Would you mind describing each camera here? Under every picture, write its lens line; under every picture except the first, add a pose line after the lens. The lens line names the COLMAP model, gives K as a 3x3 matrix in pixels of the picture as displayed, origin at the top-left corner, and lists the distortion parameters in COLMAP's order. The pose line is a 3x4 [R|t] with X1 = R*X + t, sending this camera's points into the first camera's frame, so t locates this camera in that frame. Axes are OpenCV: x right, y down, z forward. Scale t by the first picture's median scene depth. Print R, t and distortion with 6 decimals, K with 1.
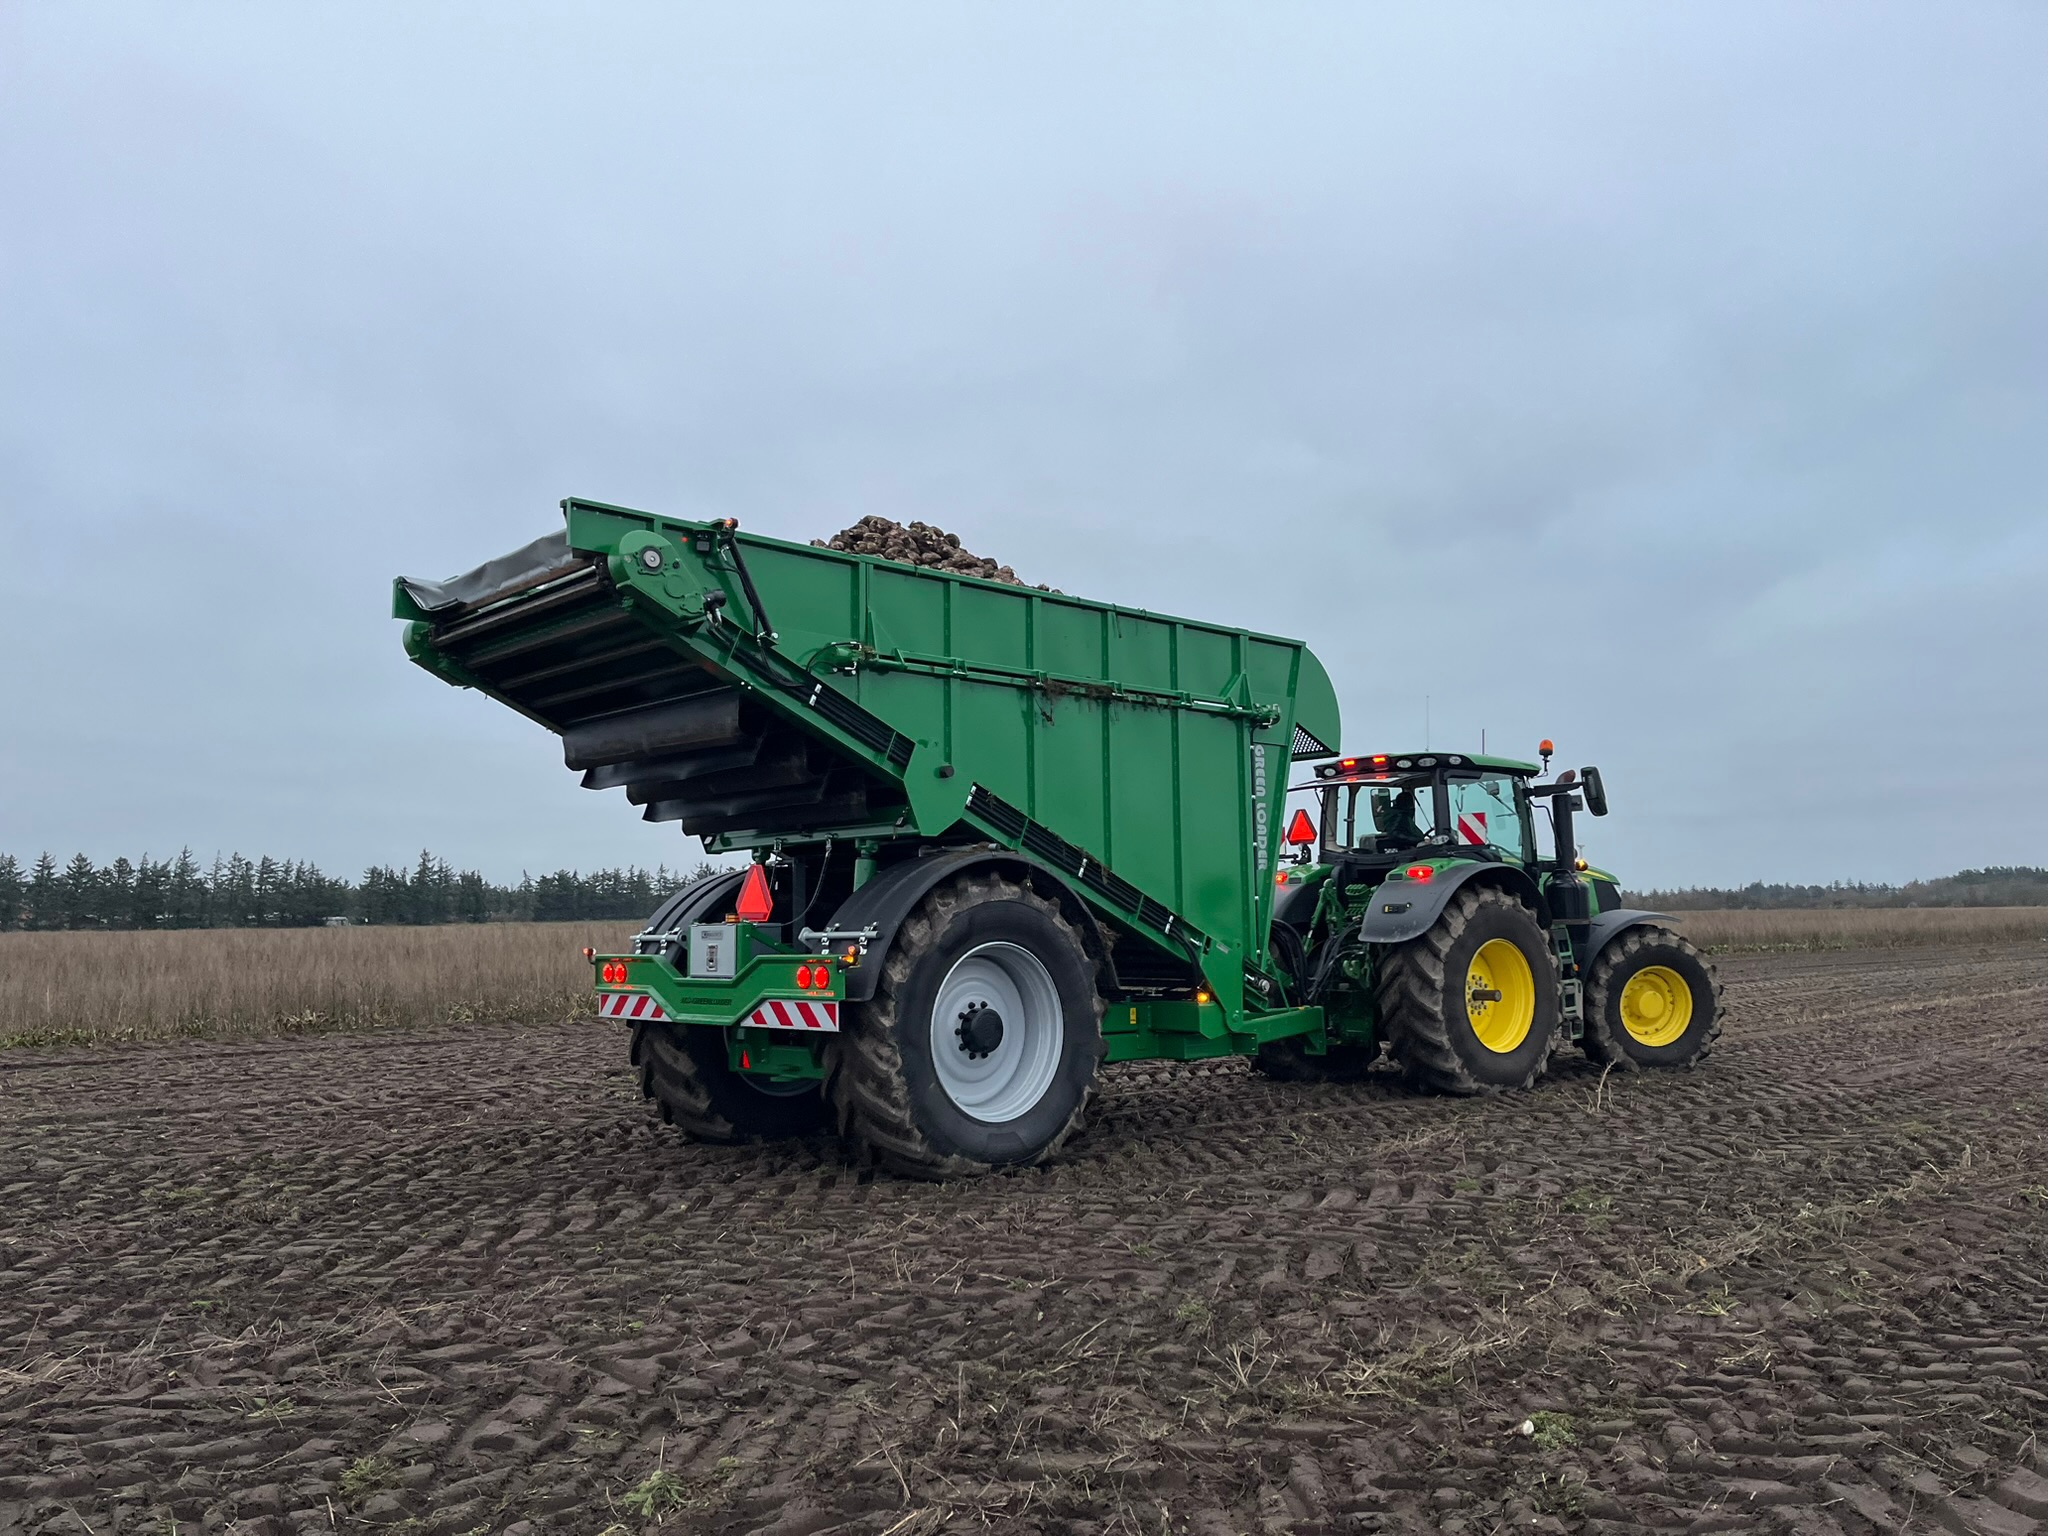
lens RADIAL K [[1543.4, 0, 1089.1], [0, 1543.4, 767.5], [0, 0, 1]] dist [0.050360, 0.002751]
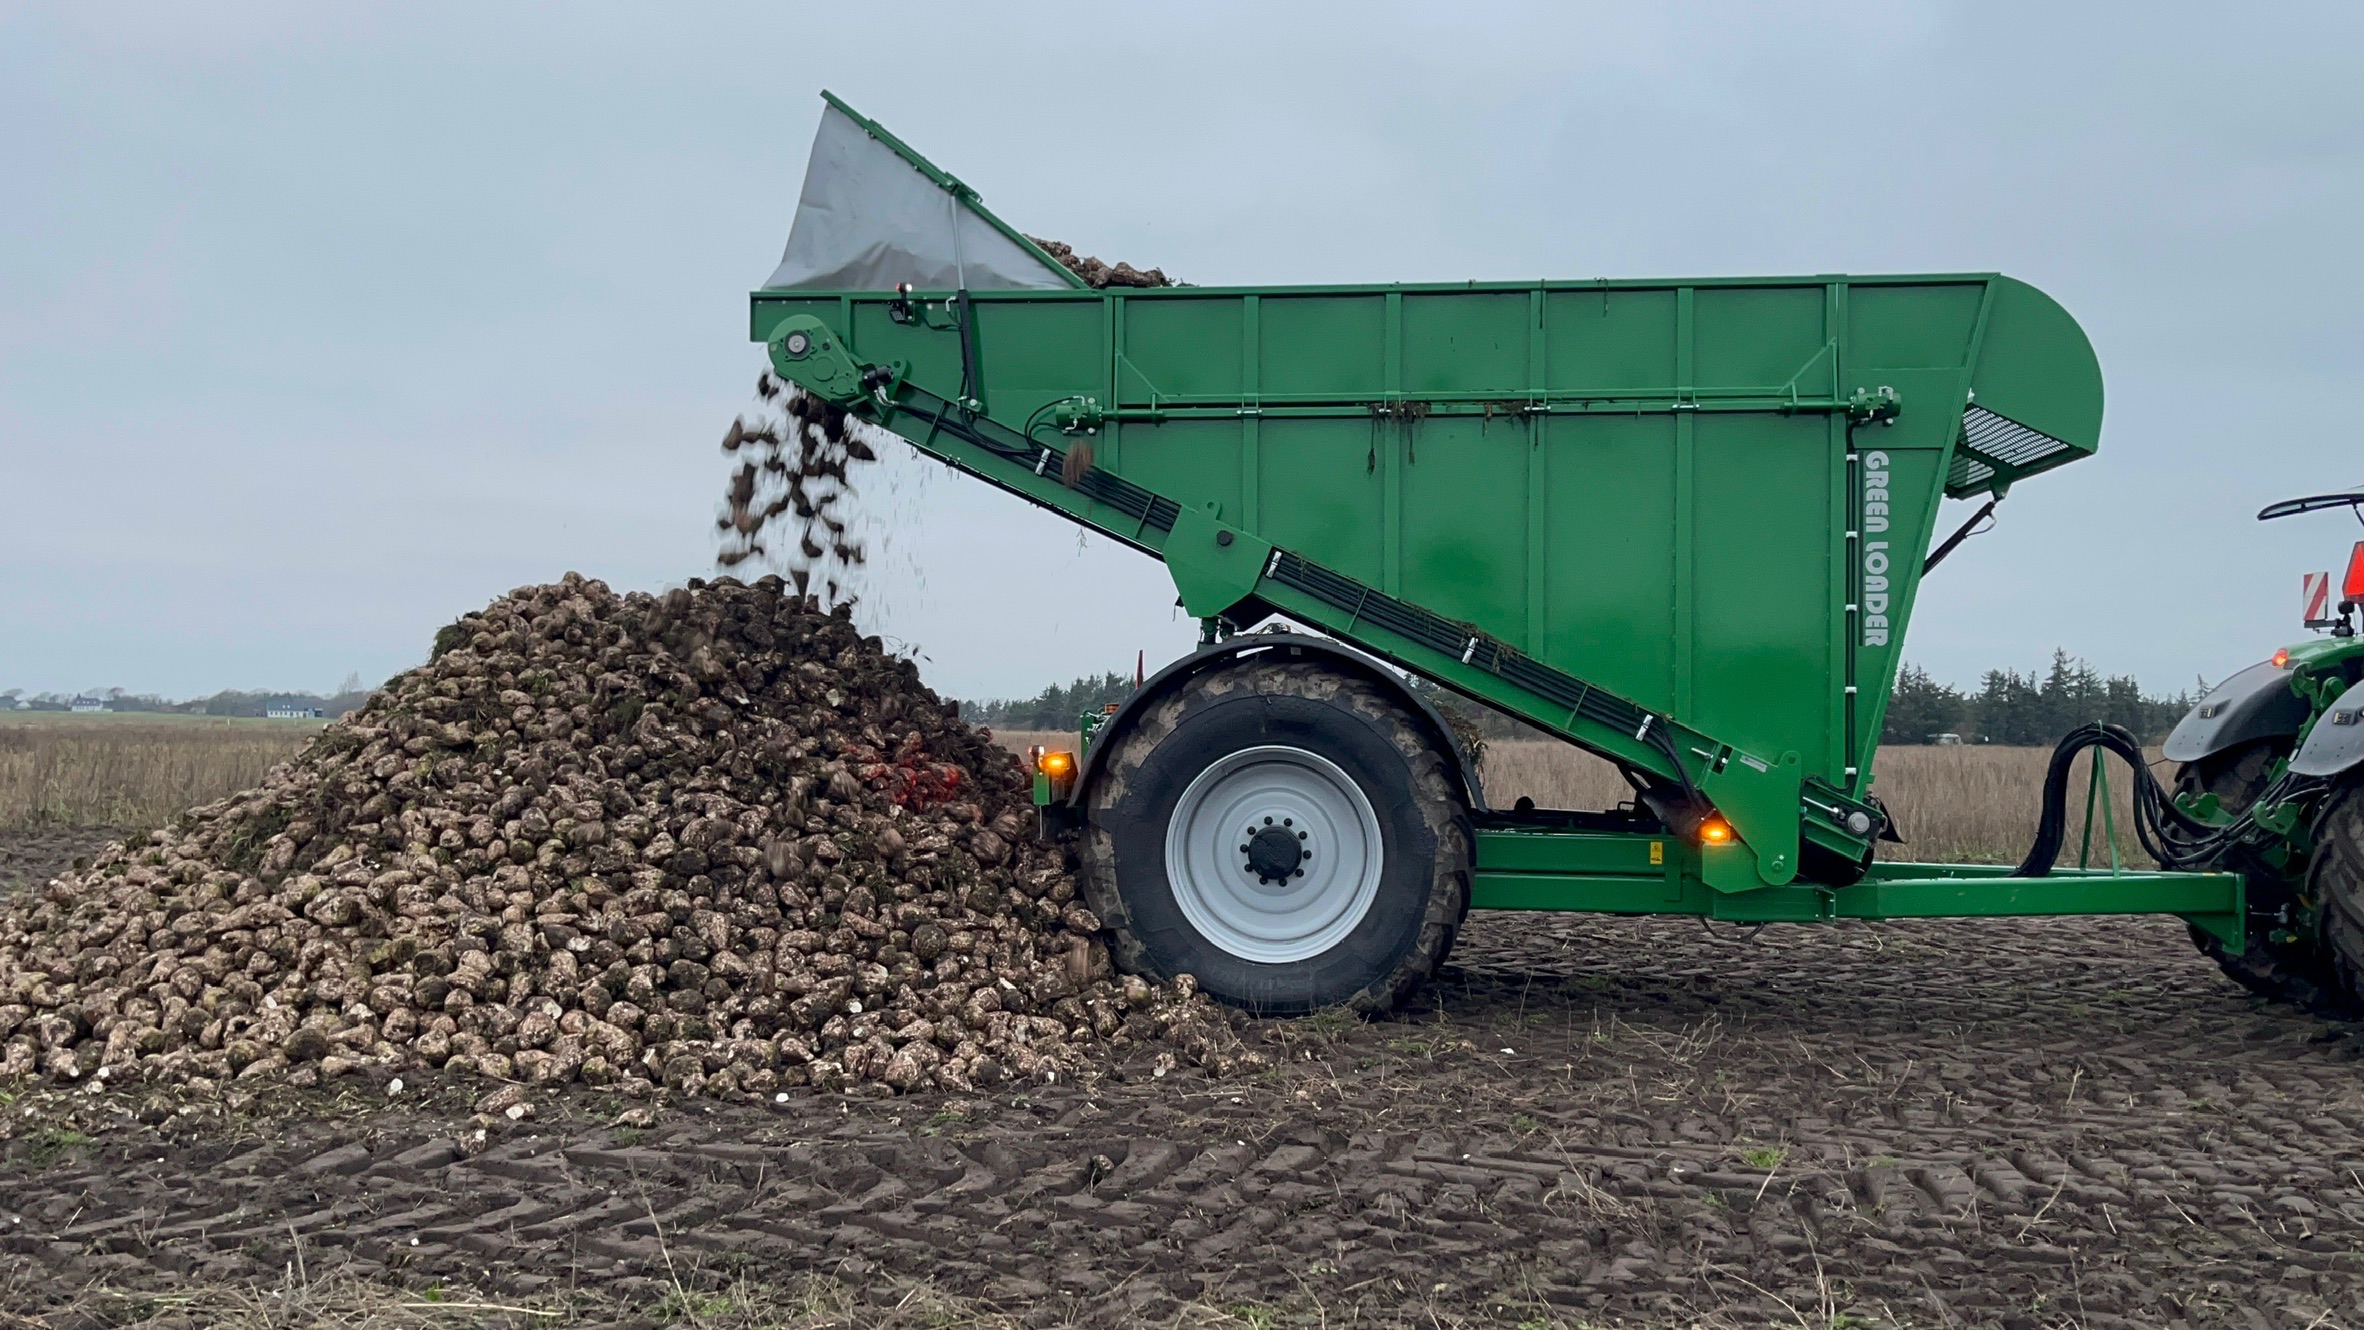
lens RADIAL K [[2046.3, 0, 1181.2], [0, 2046.3, 721.6], [0, 0, 1]] dist [0.066148, -0.000440]
pose [[0.625172, 0.006201, -0.780463, 0.784764], [0.061584, 0.996459, 0.057248, 0.039583], [0.778054, -0.083853, 0.622576, 0.310982]]
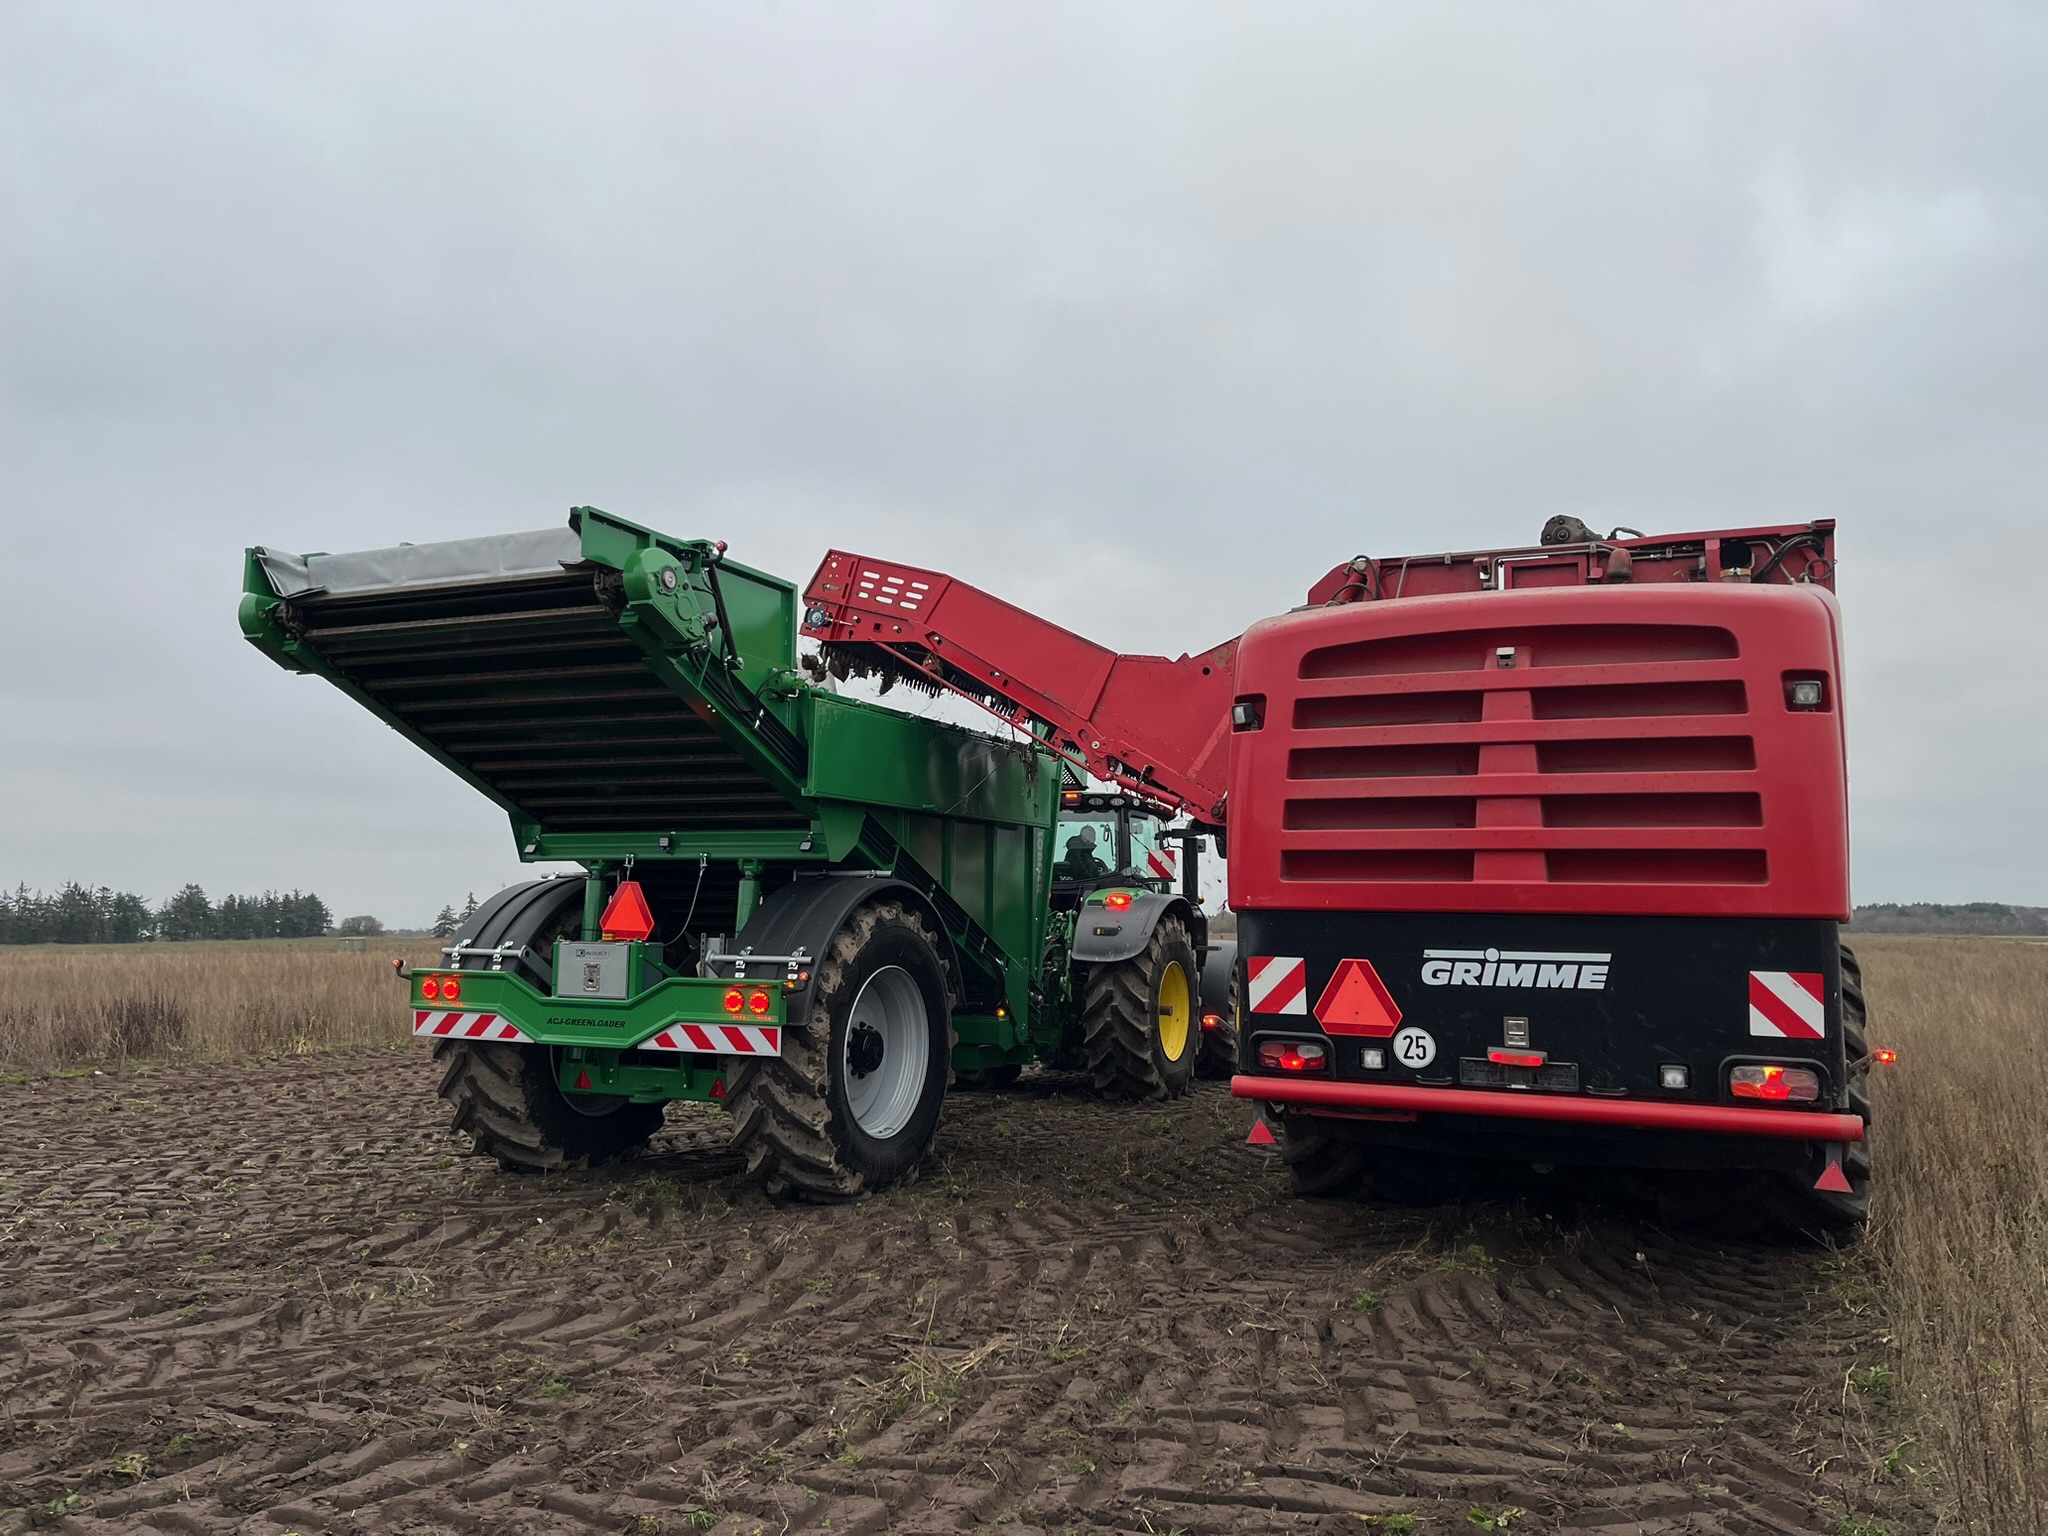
lens RADIAL K [[1543.4, 0, 1089.1], [0, 1543.4, 767.5], [0, 0, 1]] dist [0.050360, 0.002751]
pose [[0.933726, 0.066885, 0.351684, -0.292776], [-0.067261, 0.997673, -0.011164, -0.017235], [-0.351612, -0.013231, 0.936052, -0.014575]]
